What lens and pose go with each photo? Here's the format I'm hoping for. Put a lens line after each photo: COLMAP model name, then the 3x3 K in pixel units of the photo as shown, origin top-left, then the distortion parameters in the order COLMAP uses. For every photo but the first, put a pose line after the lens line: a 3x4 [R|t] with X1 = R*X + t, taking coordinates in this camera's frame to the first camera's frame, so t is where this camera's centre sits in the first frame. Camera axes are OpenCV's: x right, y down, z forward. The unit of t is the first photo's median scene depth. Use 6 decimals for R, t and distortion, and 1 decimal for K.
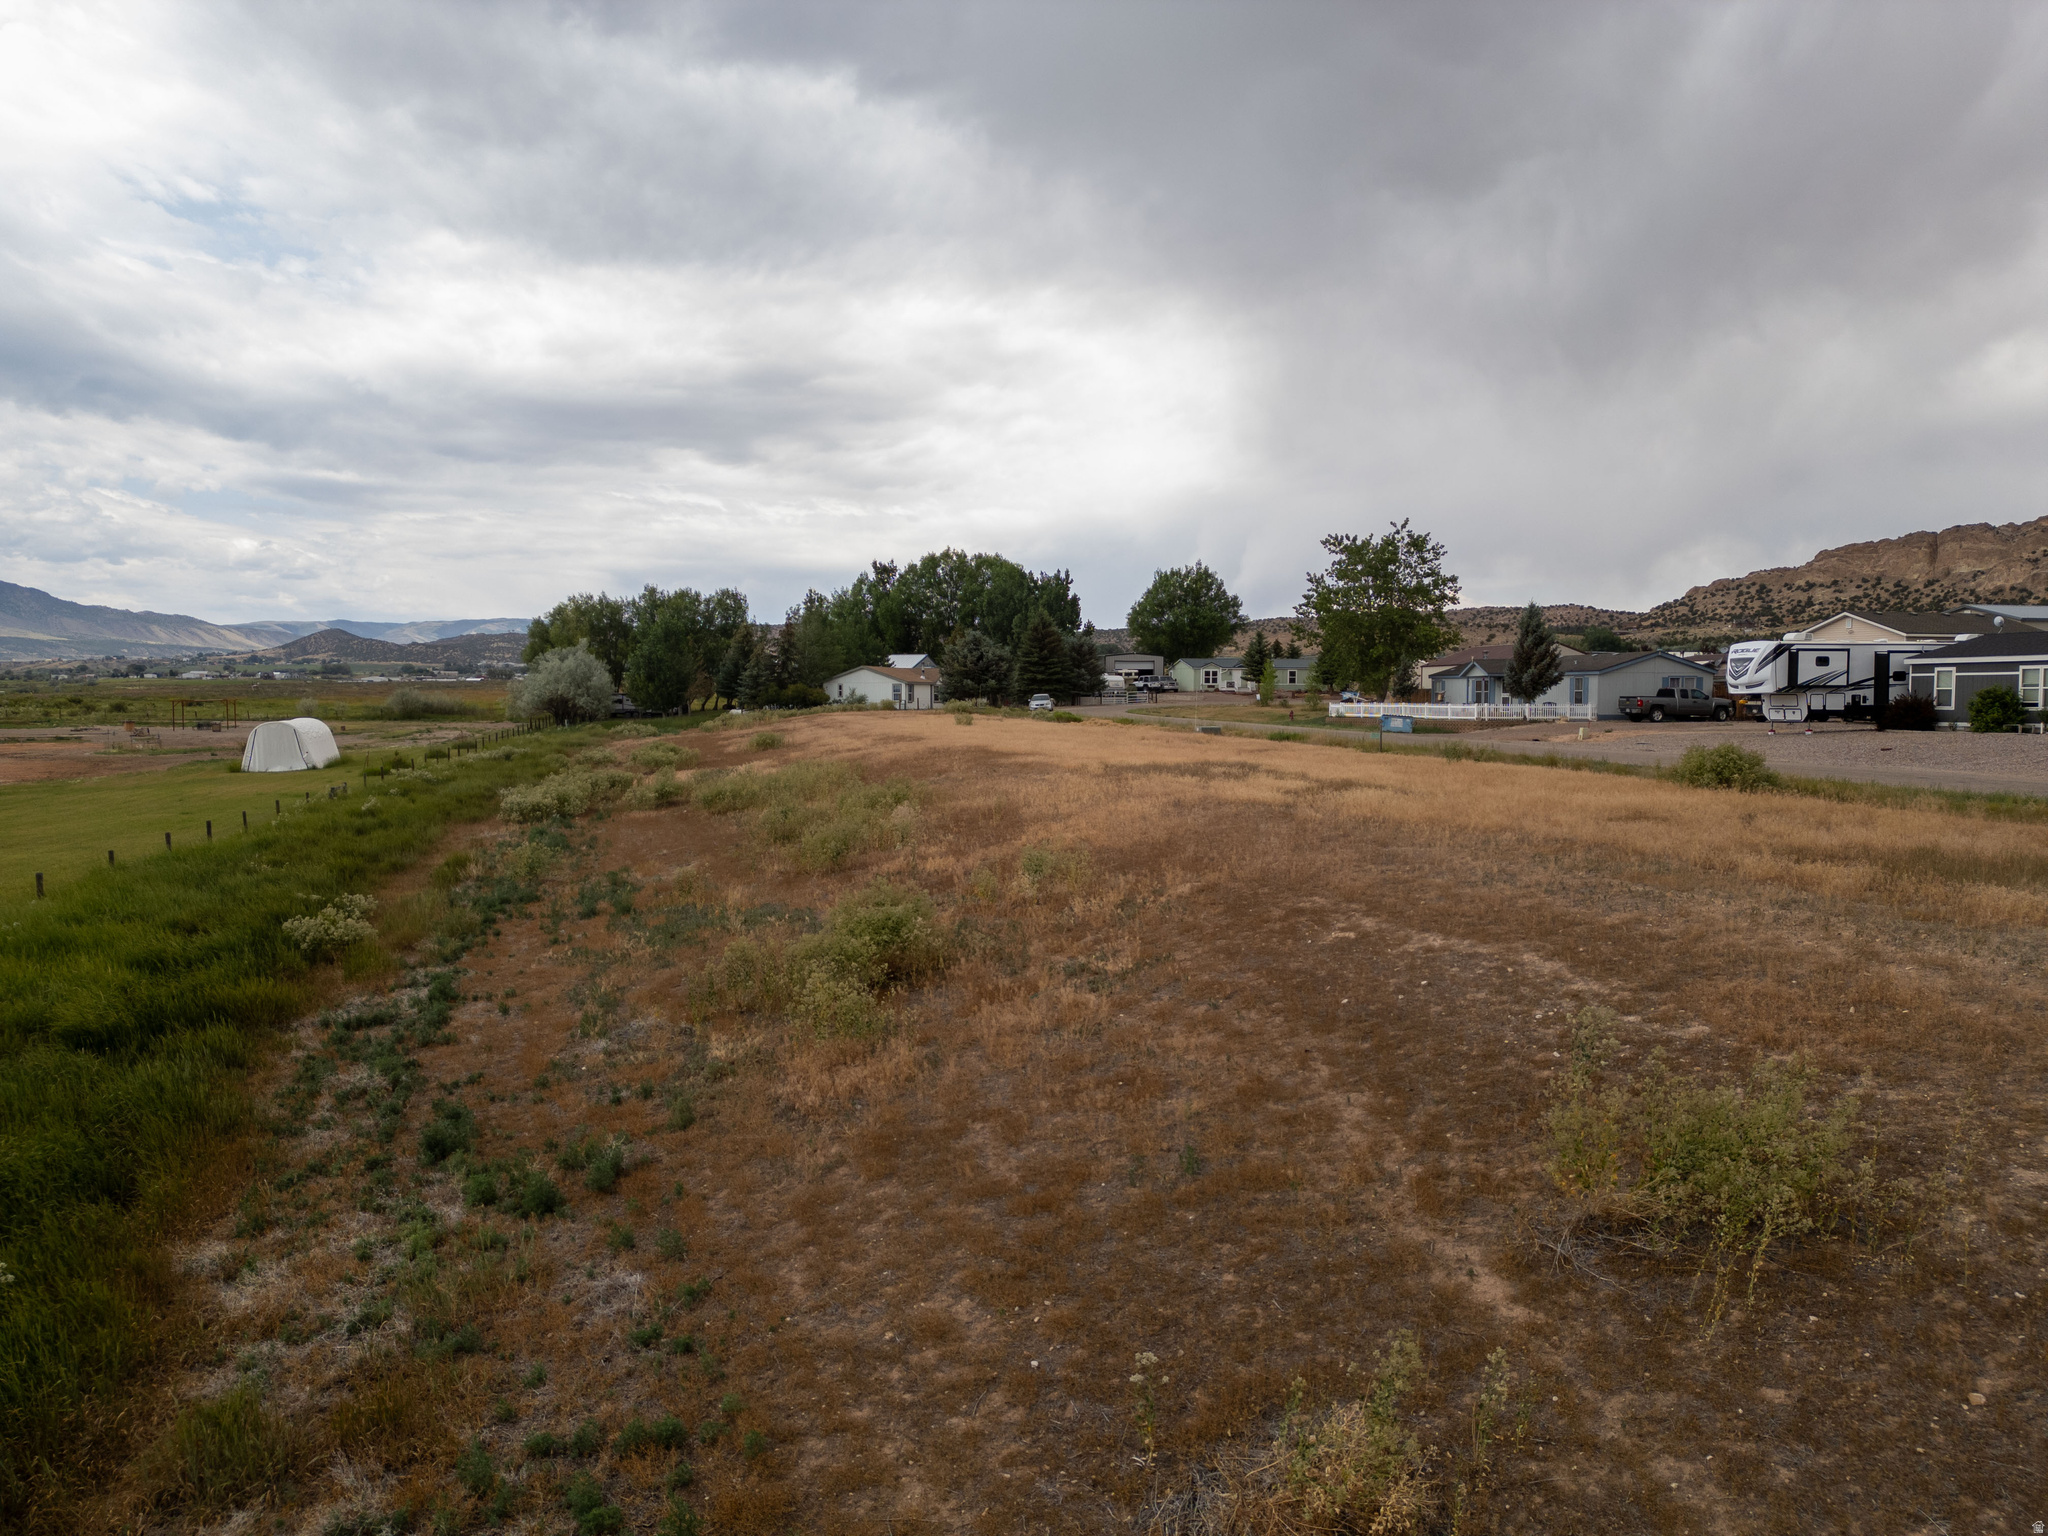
lens RADIAL K [[1422.4, 0, 1026.2], [0, 1422.4, 774.8], [0, 0, 1]] dist [0.078753, -0.075413]
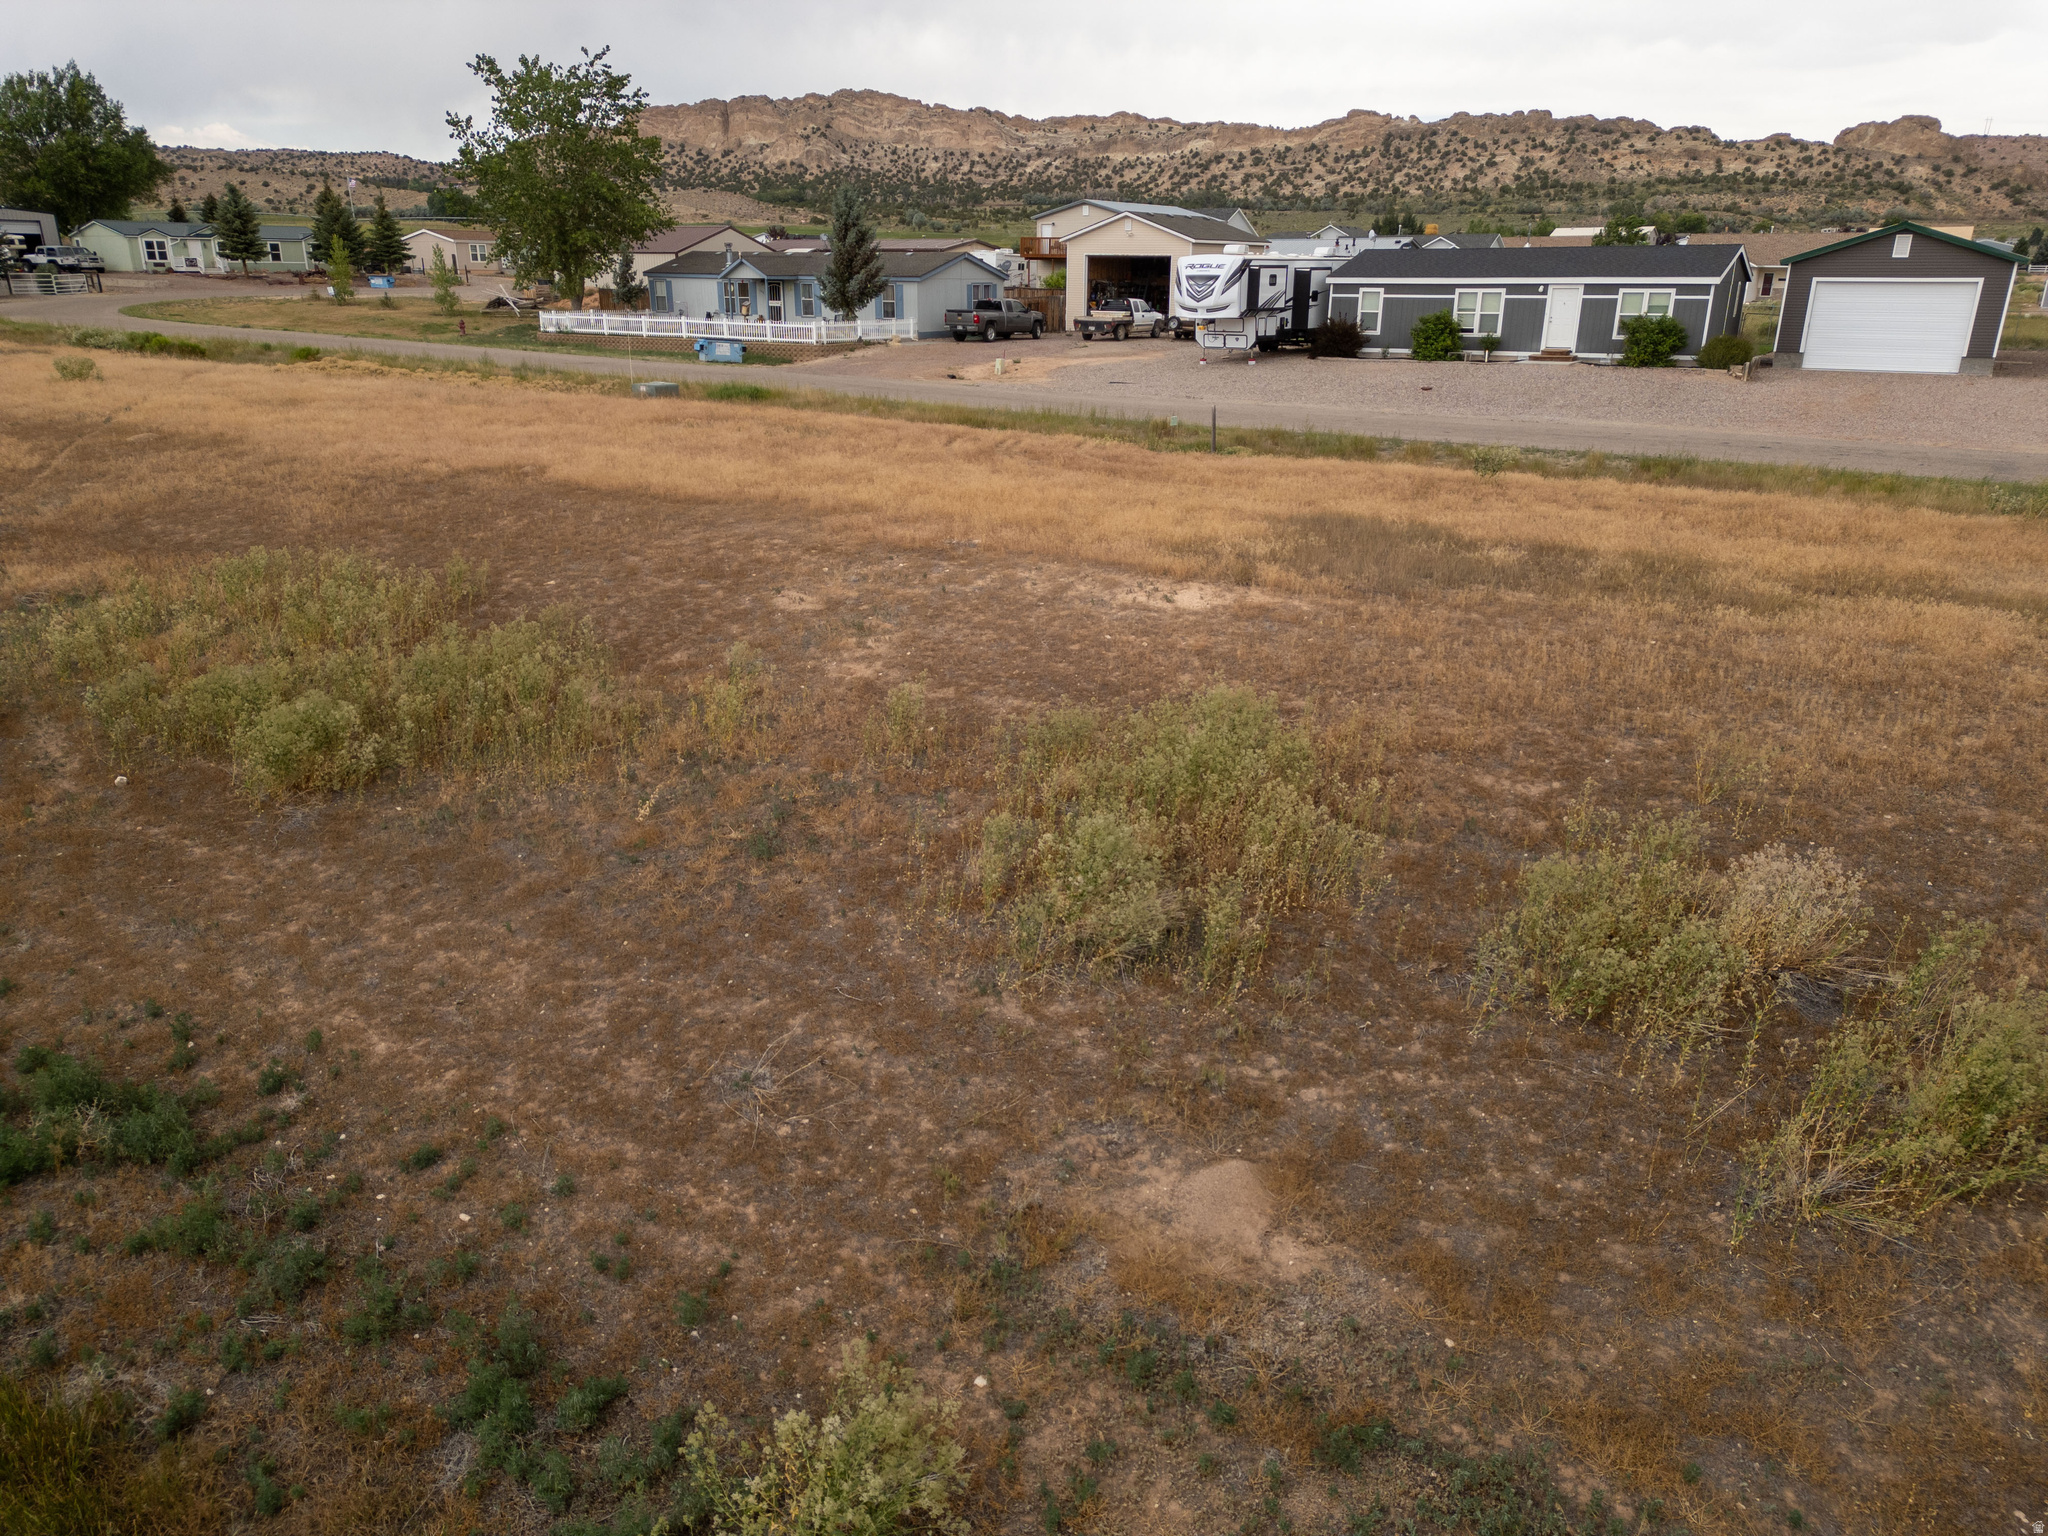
lens RADIAL K [[1422.4, 0, 1026.2], [0, 1422.4, 774.8], [0, 0, 1]] dist [0.078753, -0.075413]
pose [[0.726488, -0.224641, 0.649424, -0.104066], [0.031265, 0.954884, 0.295327, -0.025396], [-0.686468, -0.194247, 0.700735, 0.197987]]
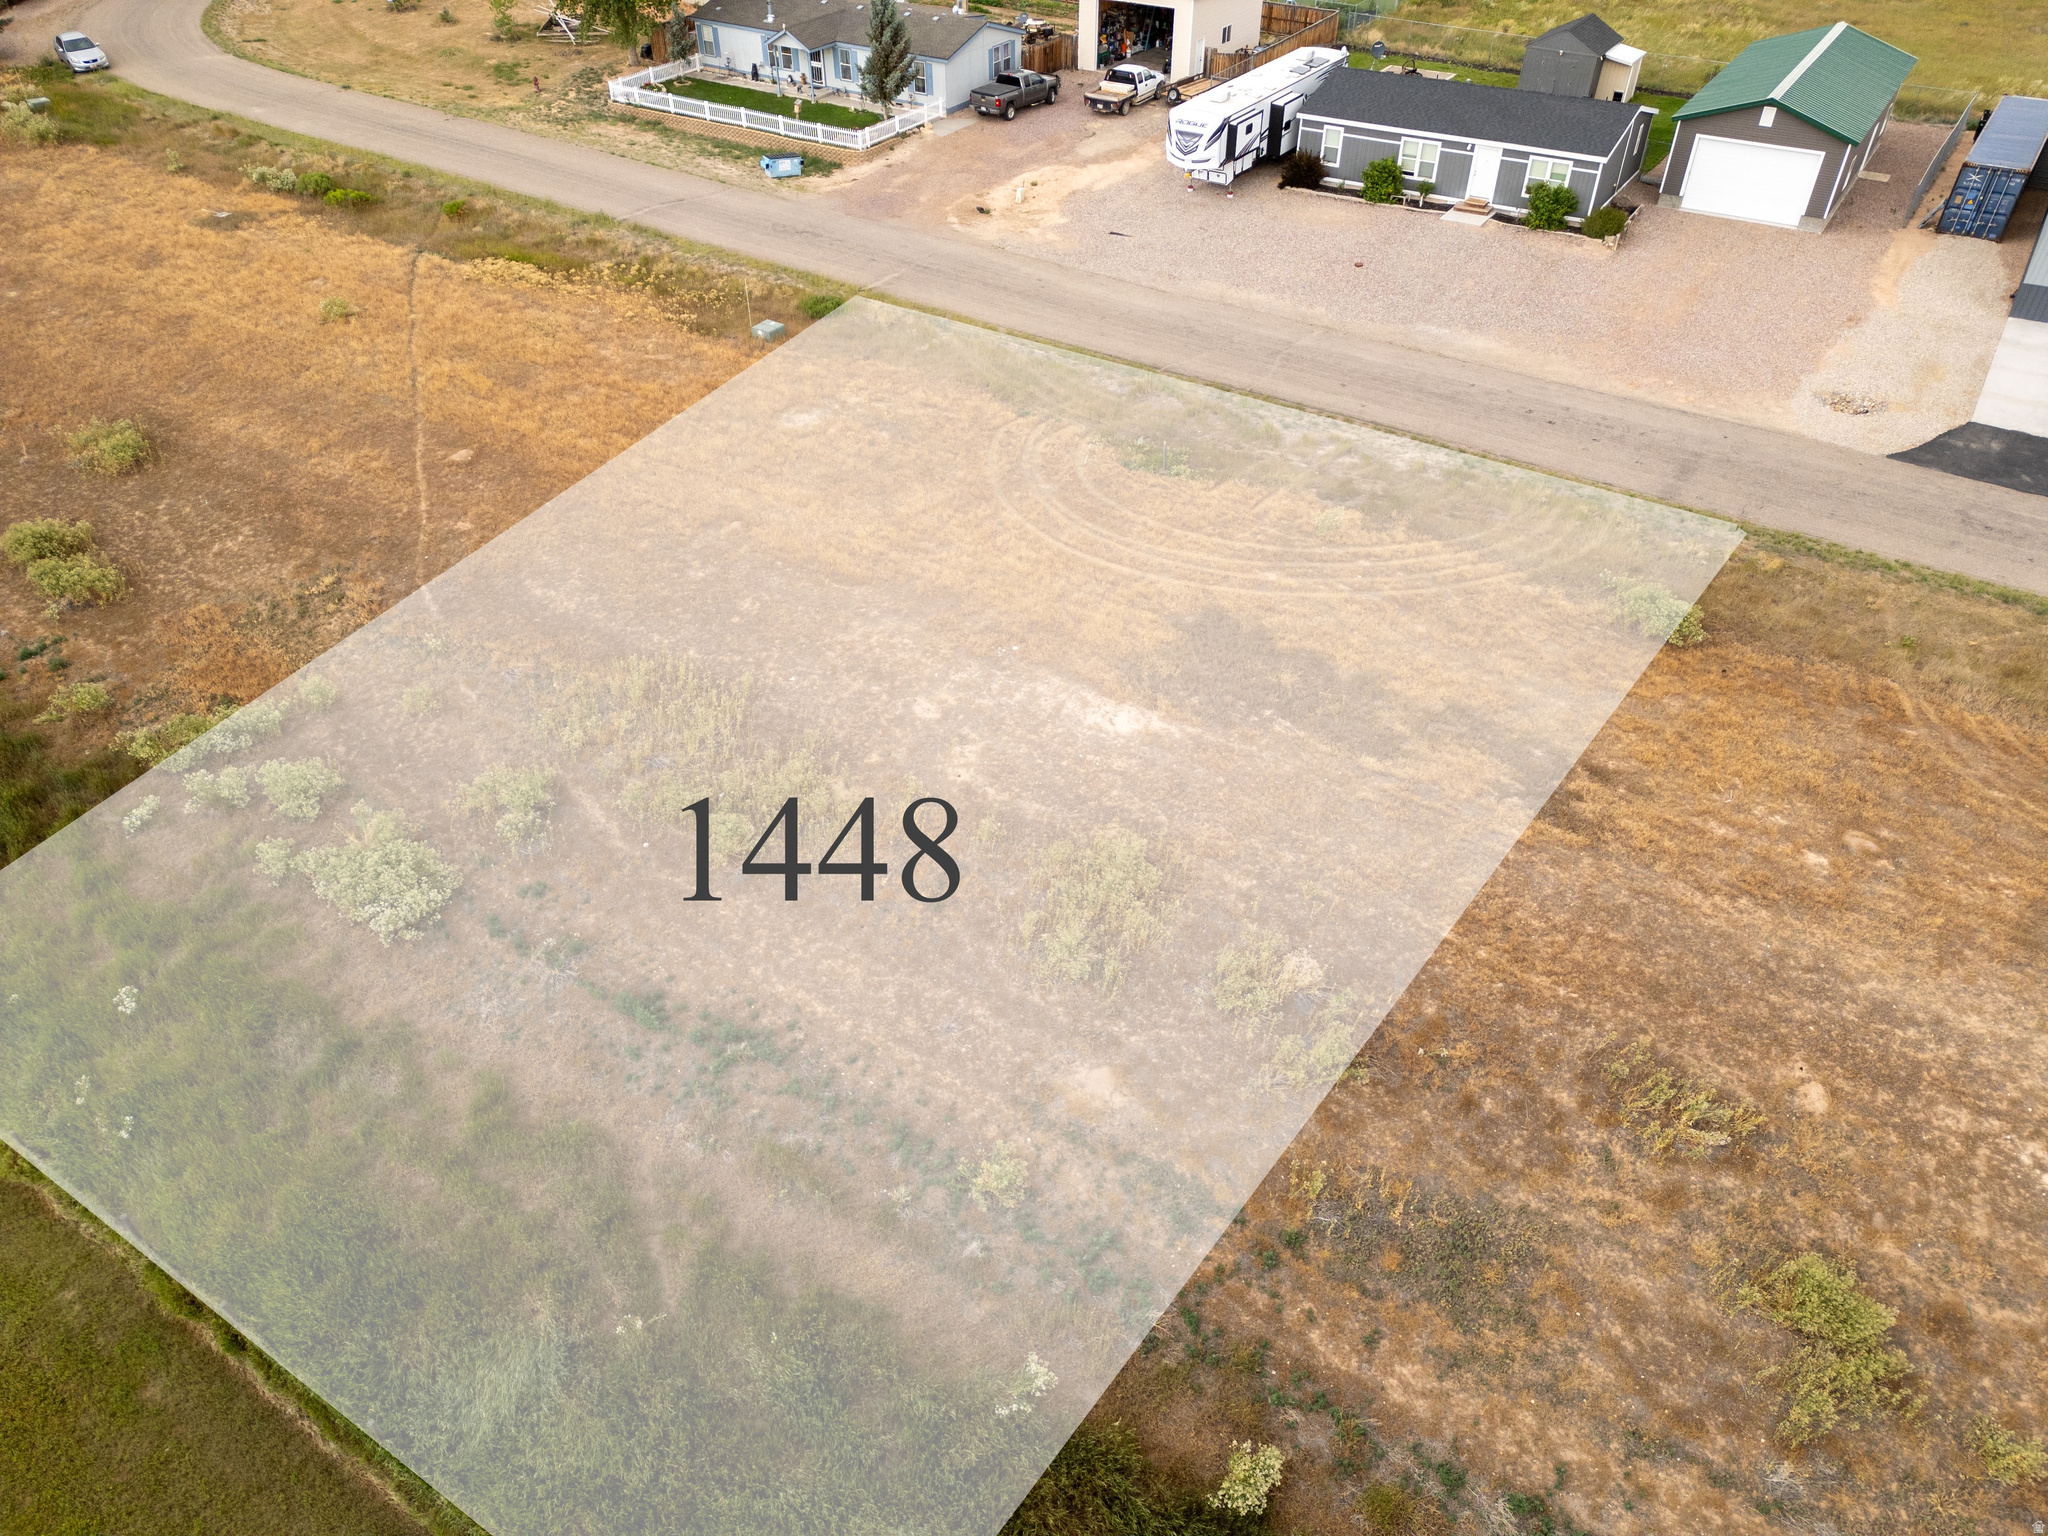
lens RADIAL K [[1422.4, 0, 1026.2], [0, 1422.4, 774.8], [0, 0, 1]] dist [0.078753, -0.075413]
pose [[0.732578, -0.431859, 0.526144, -0.166215], [0.041186, 0.799671, 0.599024, -0.164991], [-0.679436, -0.417161, 0.603608, 0.124736]]
